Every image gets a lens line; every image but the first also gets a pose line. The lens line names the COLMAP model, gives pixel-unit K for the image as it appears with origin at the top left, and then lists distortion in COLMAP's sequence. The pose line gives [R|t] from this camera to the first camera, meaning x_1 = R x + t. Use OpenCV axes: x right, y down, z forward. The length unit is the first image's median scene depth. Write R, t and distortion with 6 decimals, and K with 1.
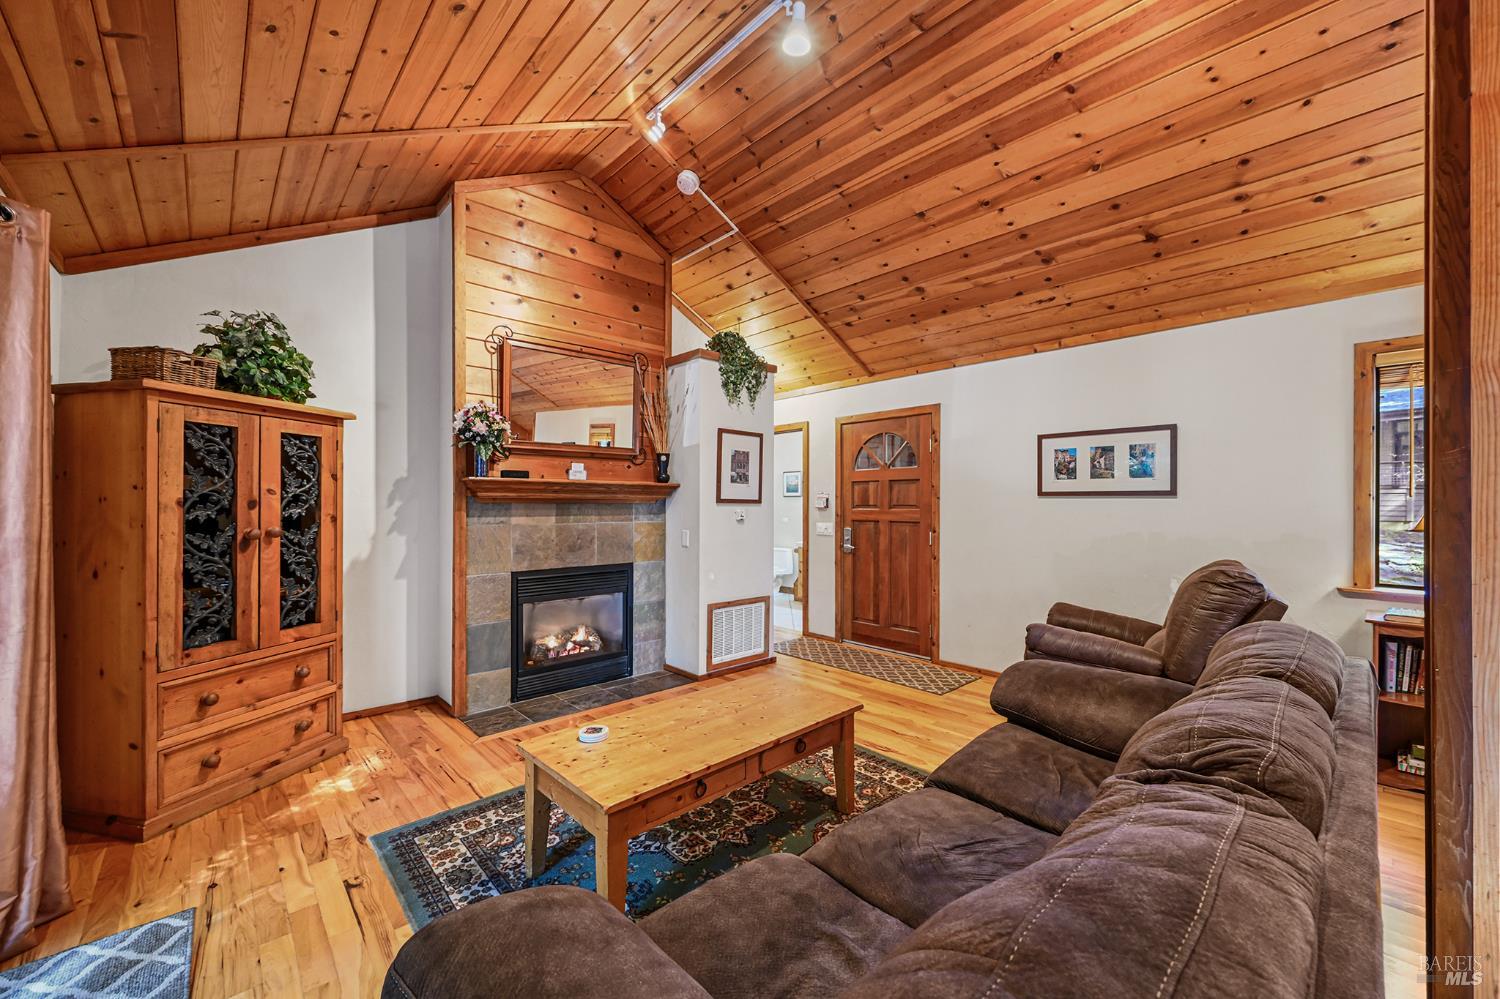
lens RADIAL K [[587.2, 0, 752.4], [0, 587.2, 503.6], [0, 0, 1]] dist [0.000118, 0.000038]
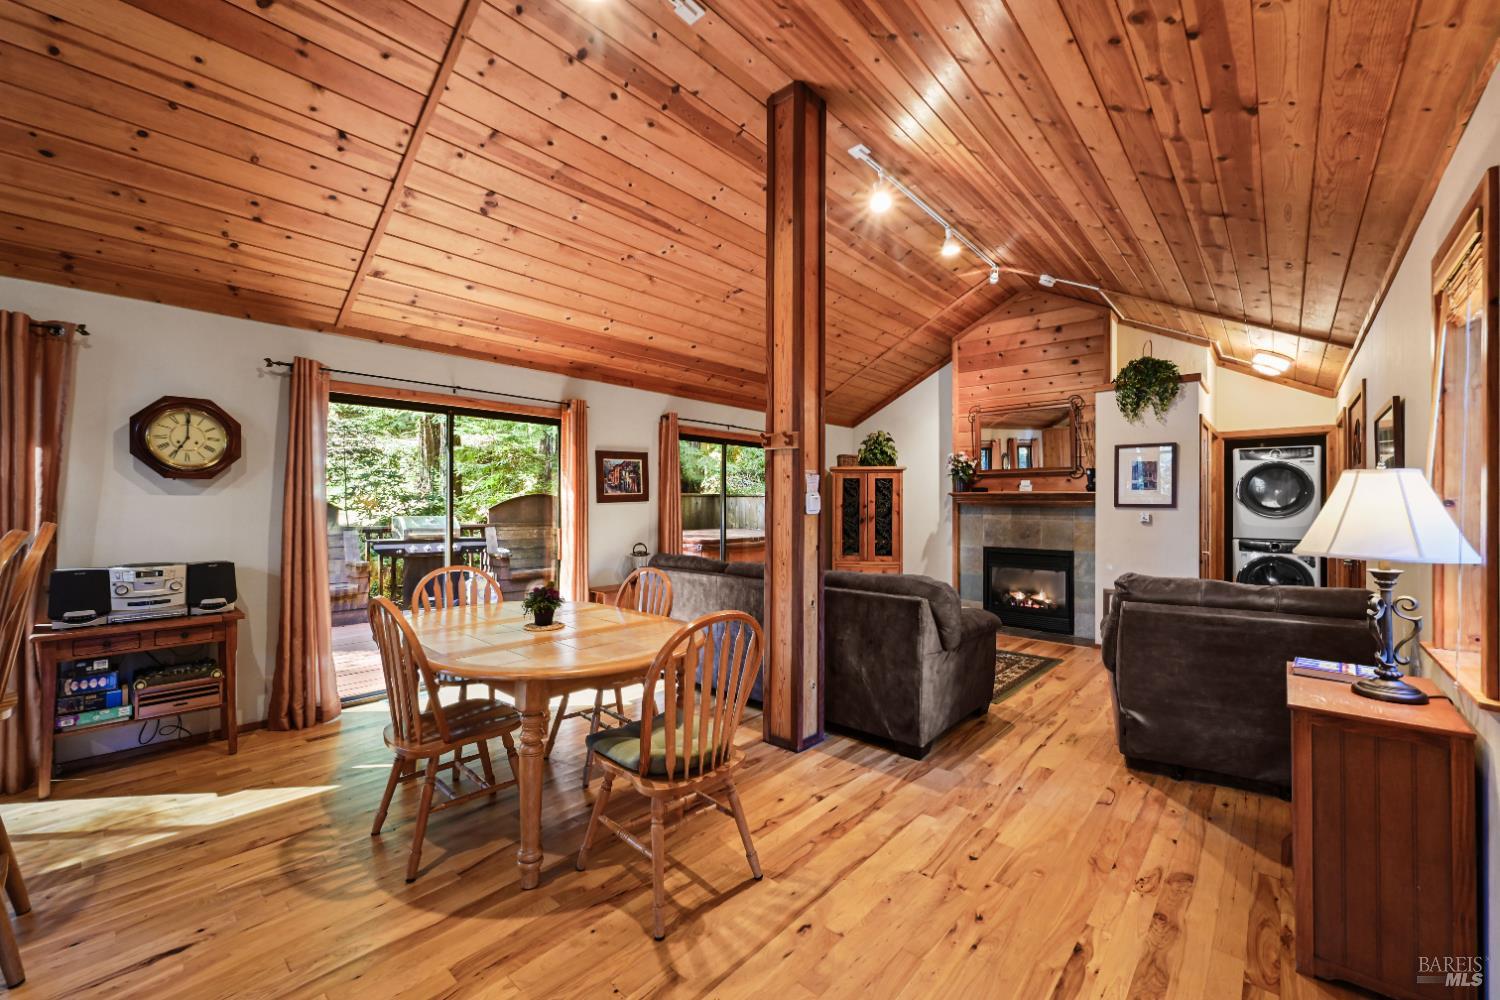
lens RADIAL K [[595.8, 0, 751.2], [0, 595.8, 500.6], [0, 0, 1]] dist [-0.002499, -0.000200]
pose [[0.088965, -0.006359, -0.996014, 1.417489], [-0.003927, 0.999970, -0.006735, -0.004110], [0.996027, 0.004511, 0.088937, 0.183625]]
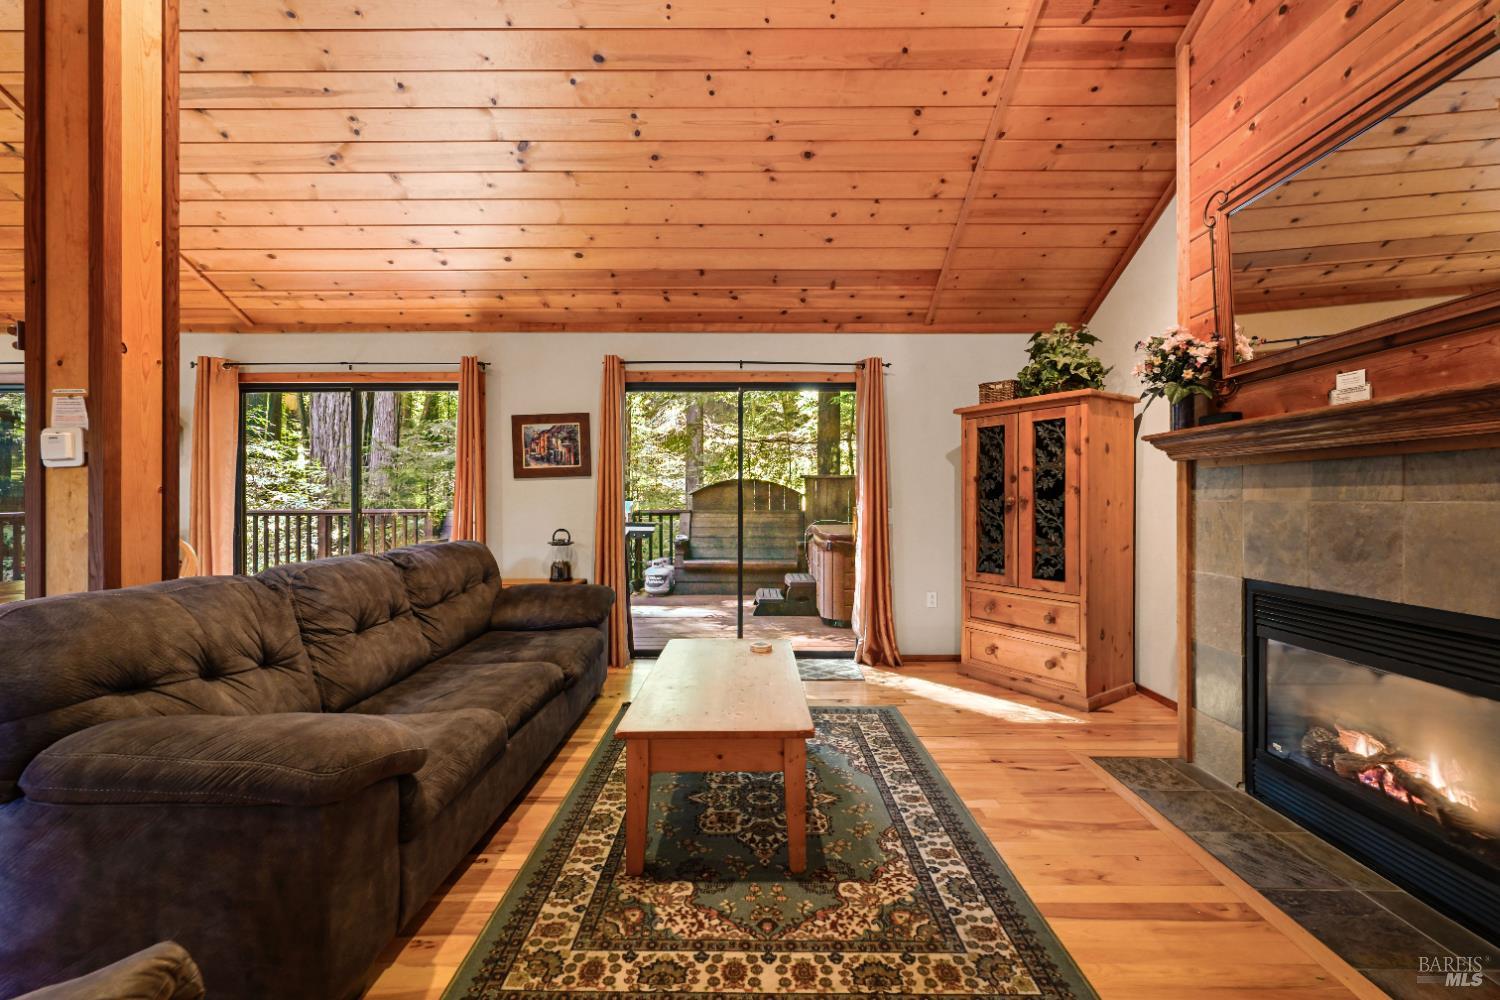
lens RADIAL K [[600.4, 0, 762.1], [0, 600.4, 501.9], [0, 0, 1]] dist [-0.002147, -0.000073]
pose [[-0.684396, 0.001400, -0.729109, 0.436511], [-0.001171, 0.999995, 0.003019, 0.039259], [0.729109, 0.002920, -0.684391, 1.184206]]
